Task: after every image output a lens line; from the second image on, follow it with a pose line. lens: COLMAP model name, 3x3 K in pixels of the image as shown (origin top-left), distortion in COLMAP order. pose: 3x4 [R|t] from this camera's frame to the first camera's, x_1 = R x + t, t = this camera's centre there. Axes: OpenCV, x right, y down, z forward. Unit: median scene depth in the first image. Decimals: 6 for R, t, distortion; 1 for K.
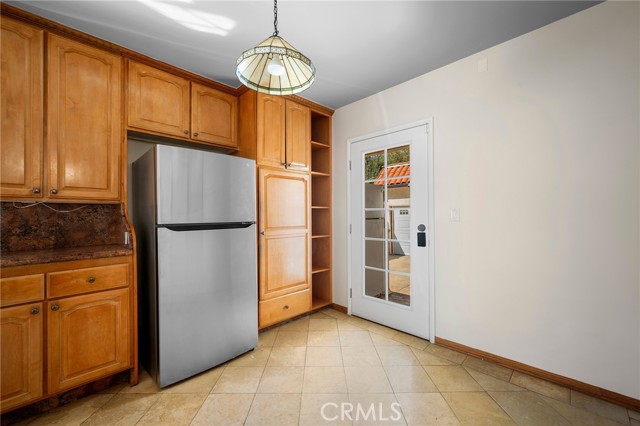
lens RADIAL K [[252.8, 0, 320.0], [0, 252.8, 213.0], [0, 0, 1]] dist [0.000951, 0.000124]
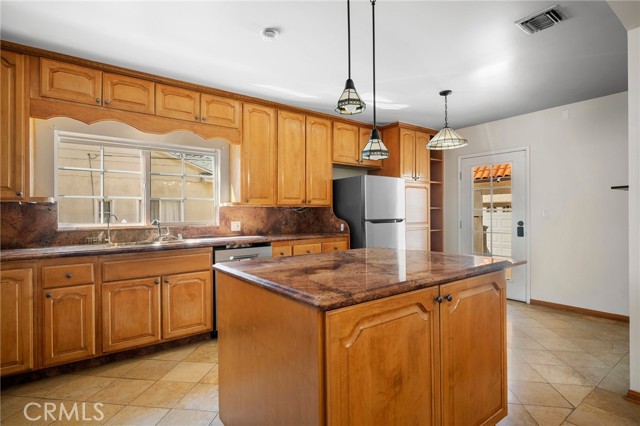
lens RADIAL K [[325.5, 0, 320.2], [0, 325.5, 212.0], [0, 0, 1]] dist [-0.003394, -0.000760]
pose [[0.990139, 0.001985, -0.140074, -0.465710], [-0.001260, 0.999985, 0.005268, -0.014326], [0.140082, -0.005039, 0.990127, -0.985161]]
